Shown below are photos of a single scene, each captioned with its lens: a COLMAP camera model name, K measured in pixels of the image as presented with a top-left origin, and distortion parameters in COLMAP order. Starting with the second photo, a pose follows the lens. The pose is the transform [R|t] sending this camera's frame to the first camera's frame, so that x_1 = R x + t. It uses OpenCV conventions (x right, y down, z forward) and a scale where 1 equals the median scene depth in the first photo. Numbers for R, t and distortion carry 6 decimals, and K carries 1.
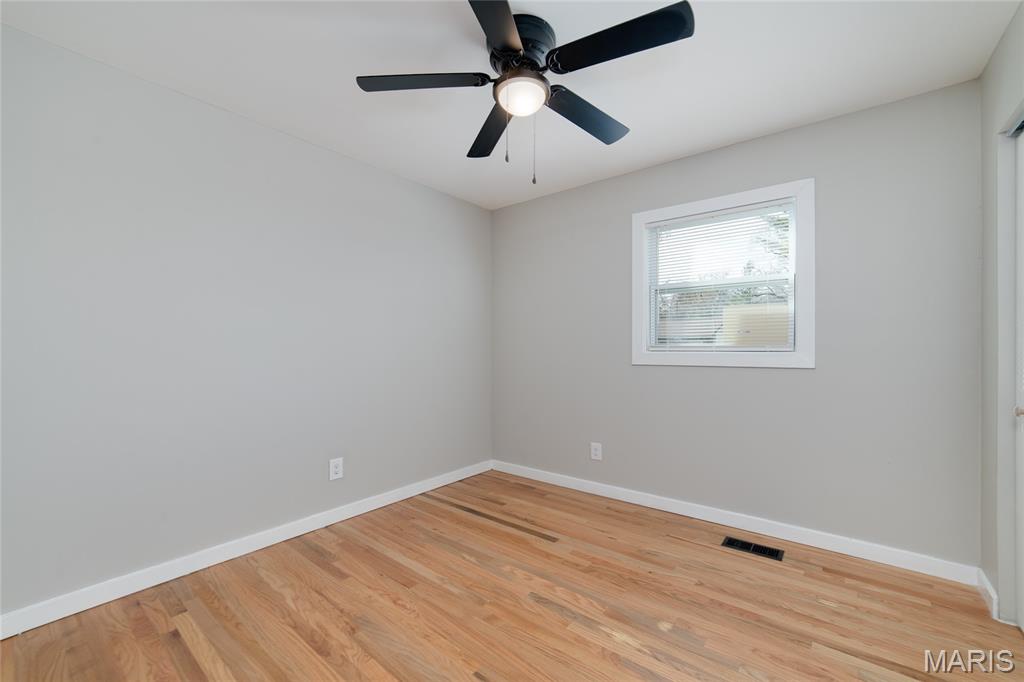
lens RADIAL K [[395.8, 0, 515.4], [0, 395.8, 337.8], [0, 0, 1]] dist [-0.012258, 0.000272]
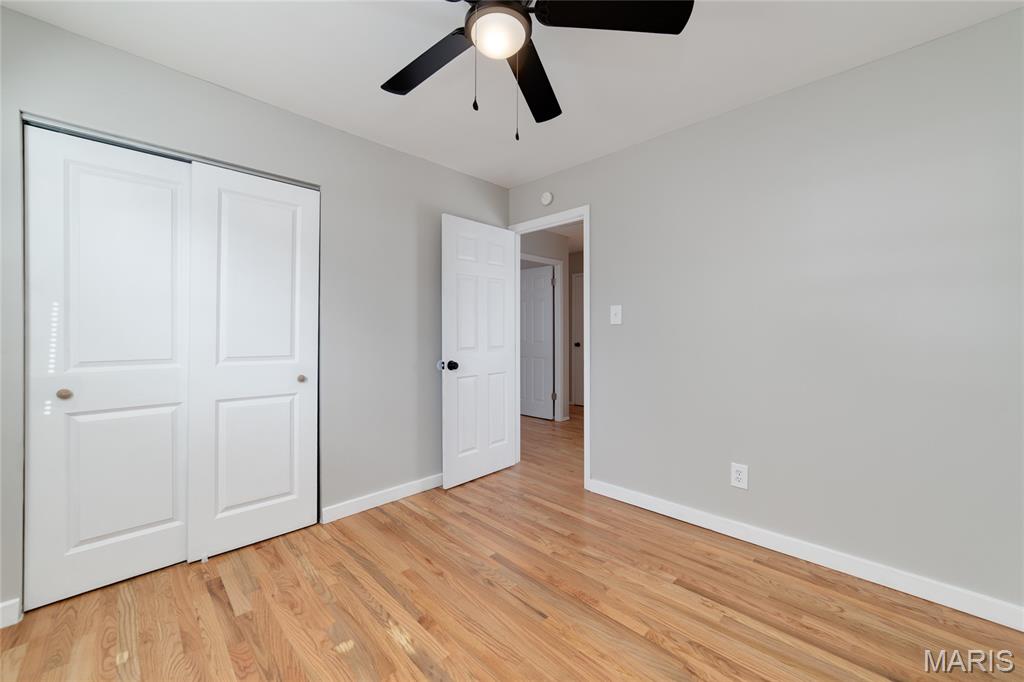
lens RADIAL K [[395.8, 0, 515.4], [0, 395.8, 337.8], [0, 0, 1]] dist [-0.012258, 0.000272]
pose [[-0.992700, -0.002789, 0.120579, -0.130591], [-0.003044, 0.999994, -0.001930, 0.006887], [-0.120573, -0.002283, -0.992702, 1.921306]]
